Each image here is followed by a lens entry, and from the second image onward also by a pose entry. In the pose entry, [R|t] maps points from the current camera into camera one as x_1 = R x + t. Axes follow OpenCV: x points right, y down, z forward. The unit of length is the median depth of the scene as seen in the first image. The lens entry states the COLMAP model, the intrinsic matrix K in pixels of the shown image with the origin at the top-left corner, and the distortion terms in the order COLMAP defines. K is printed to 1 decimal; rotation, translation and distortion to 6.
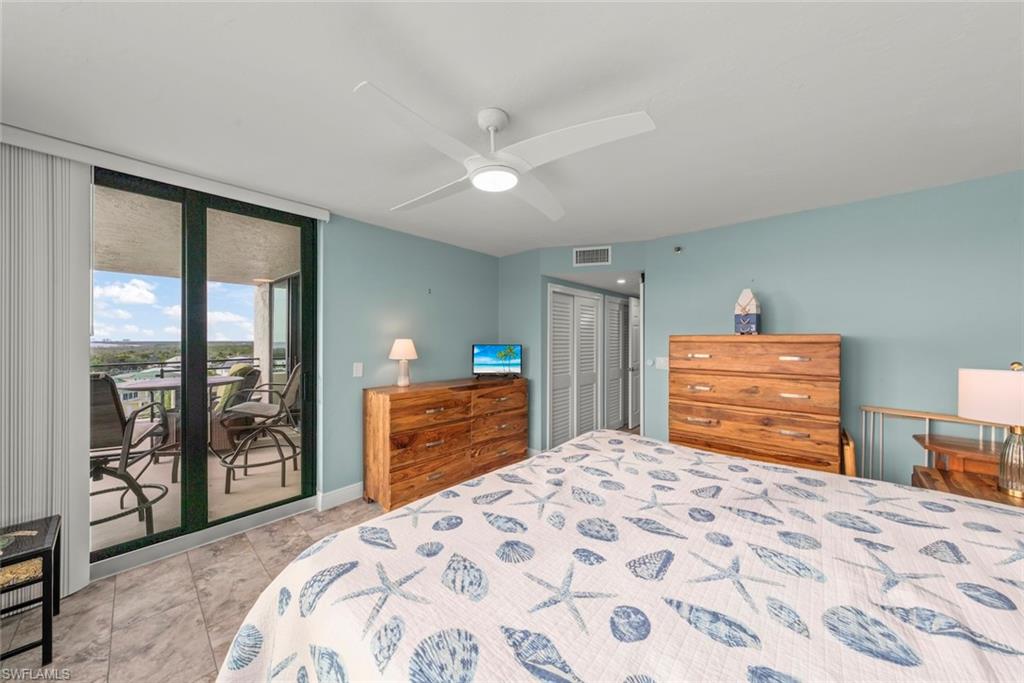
lens RADIAL K [[347.7, 0, 519.9], [0, 347.7, 340.0], [0, 0, 1]] dist [-0.007874, 0.000059]
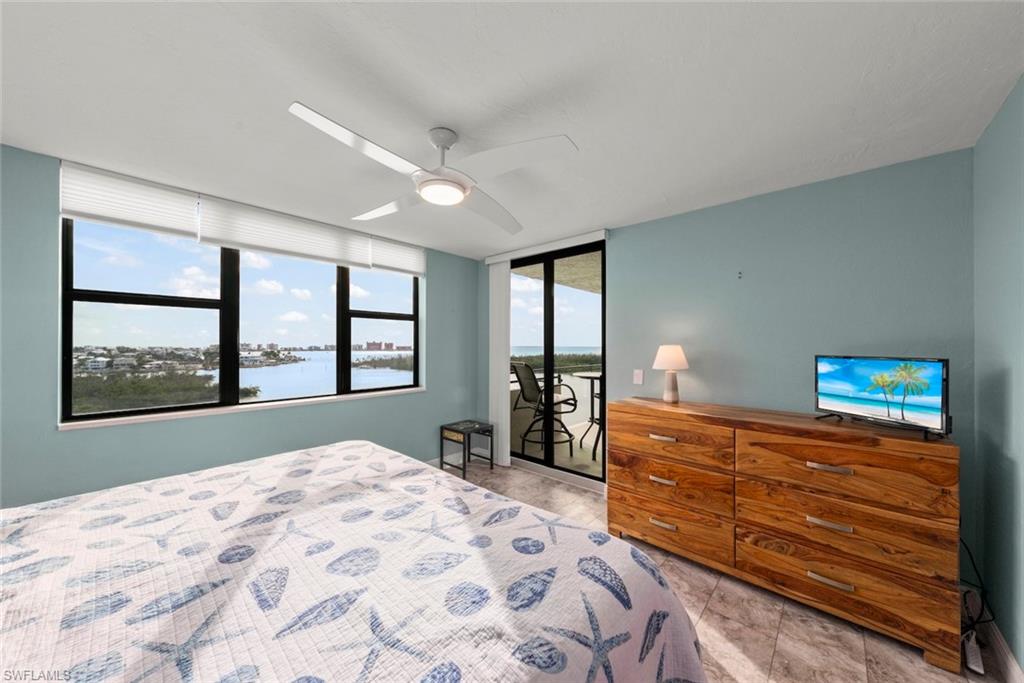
lens RADIAL K [[356.7, 0, 508.9], [0, 356.7, 344.9], [0, 0, 1]] dist [-0.001674, 0.000360]
pose [[-0.025974, -0.000650, -0.999662, 0.719715], [-0.003059, 0.999995, -0.000571, -0.003302], [0.999658, 0.003044, -0.025976, 0.881579]]
